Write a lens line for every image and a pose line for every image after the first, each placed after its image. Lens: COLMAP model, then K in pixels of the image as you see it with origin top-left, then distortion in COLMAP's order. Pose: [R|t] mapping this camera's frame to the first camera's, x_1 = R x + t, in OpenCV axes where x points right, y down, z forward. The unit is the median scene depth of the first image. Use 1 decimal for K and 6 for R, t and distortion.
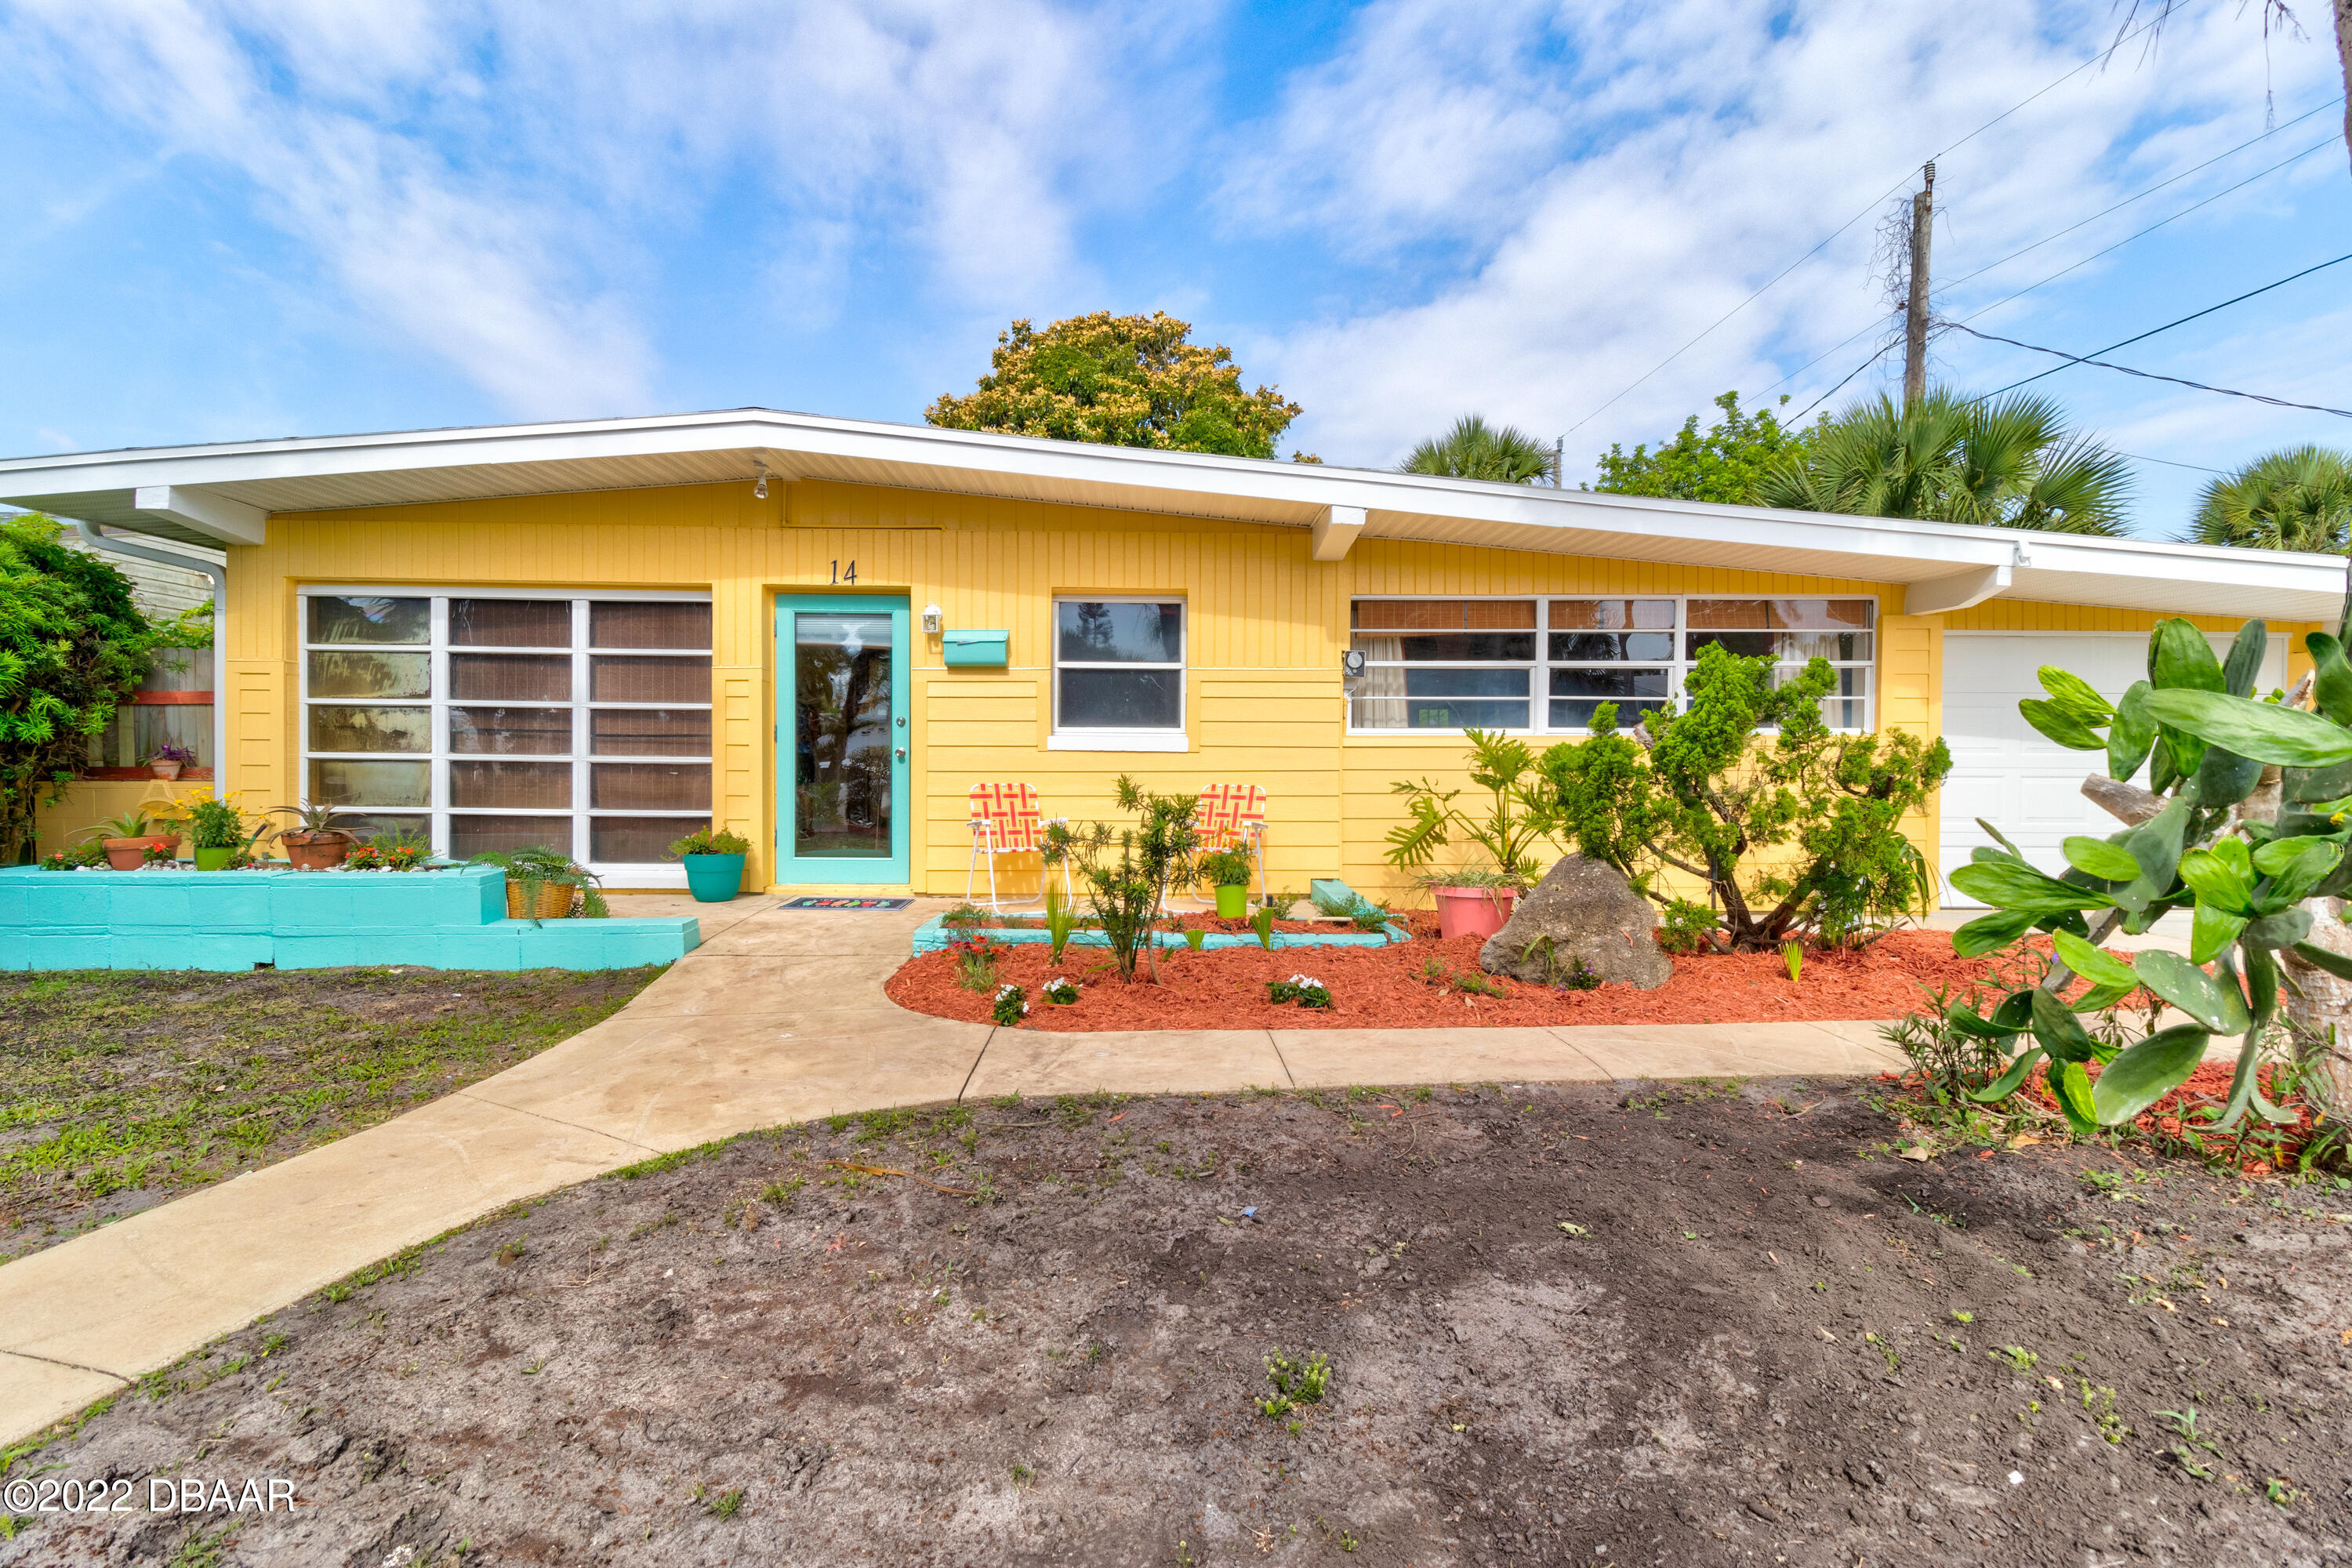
lens RADIAL K [[1076.7, 0, 1166.1], [0, 1076.7, 781.9], [0, 0, 1]] dist [0.027447, -0.017865]
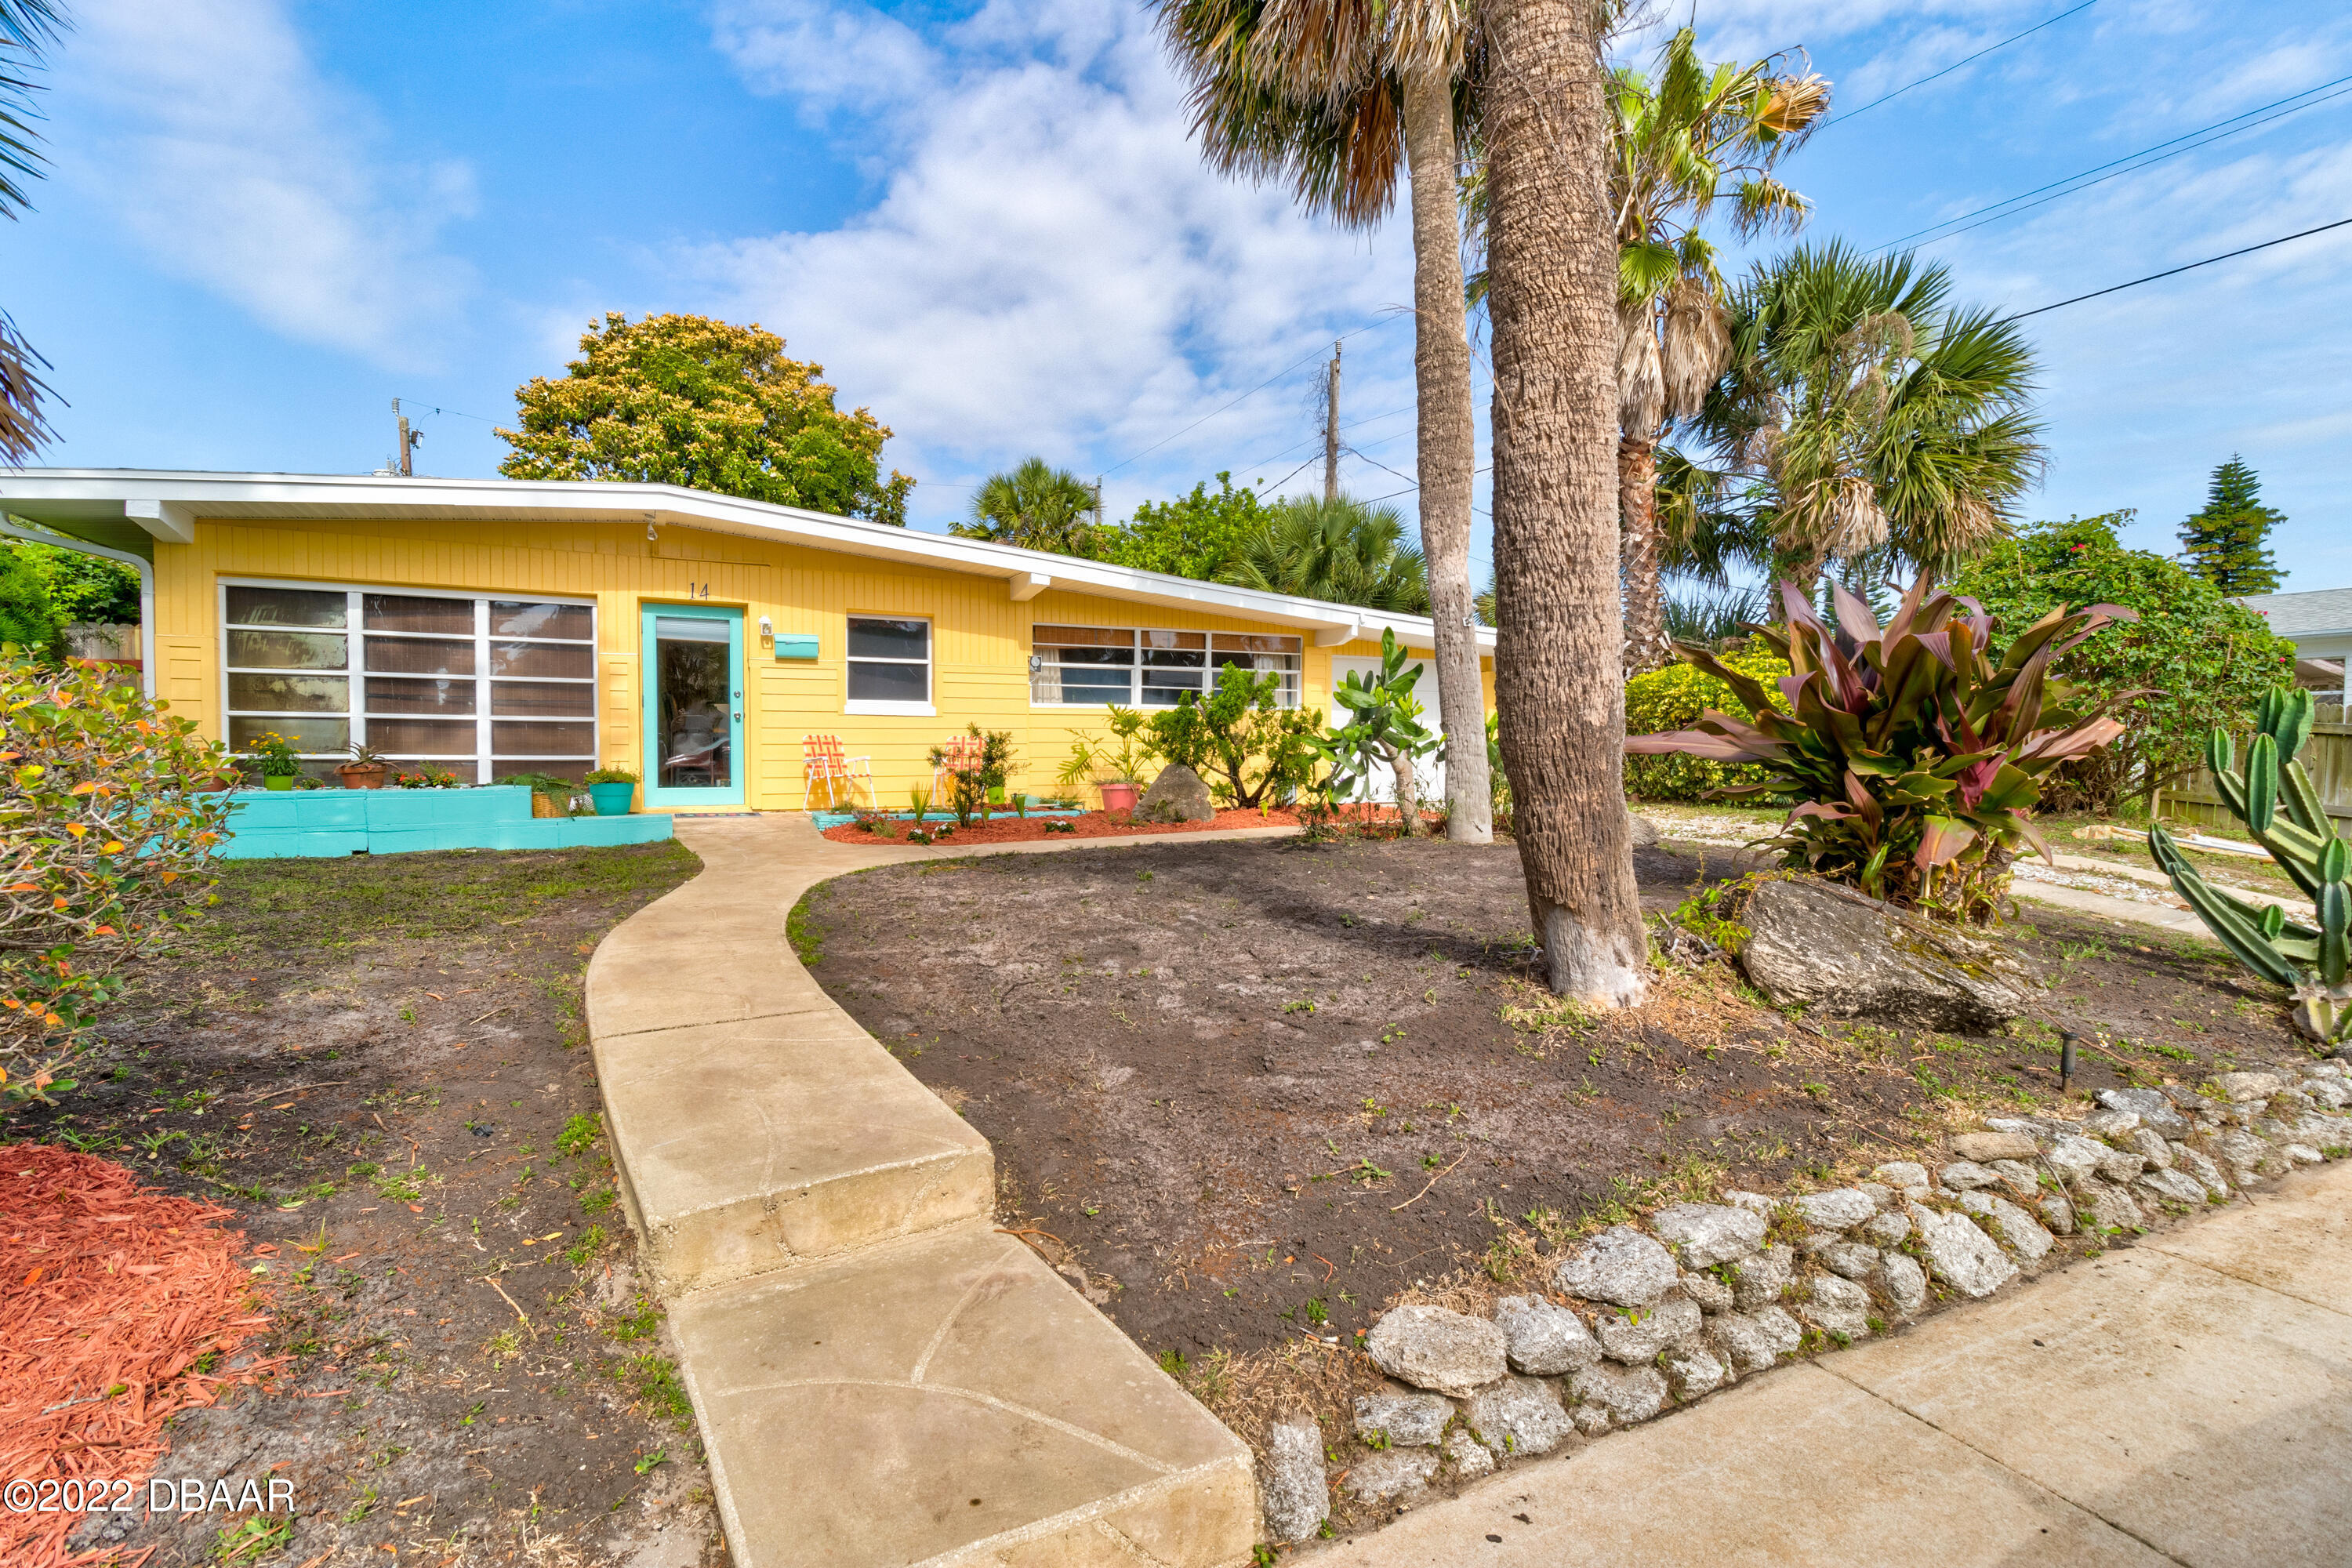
lens RADIAL K [[1076.7, 0, 1166.1], [0, 1076.7, 781.9], [0, 0, 1]] dist [0.027447, -0.017865]
pose [[0.908303, -0.017565, 0.417945, -0.335784], [0.012071, 0.999803, 0.015786, 0.047548], [-0.418140, -0.009294, 0.908335, -0.586718]]
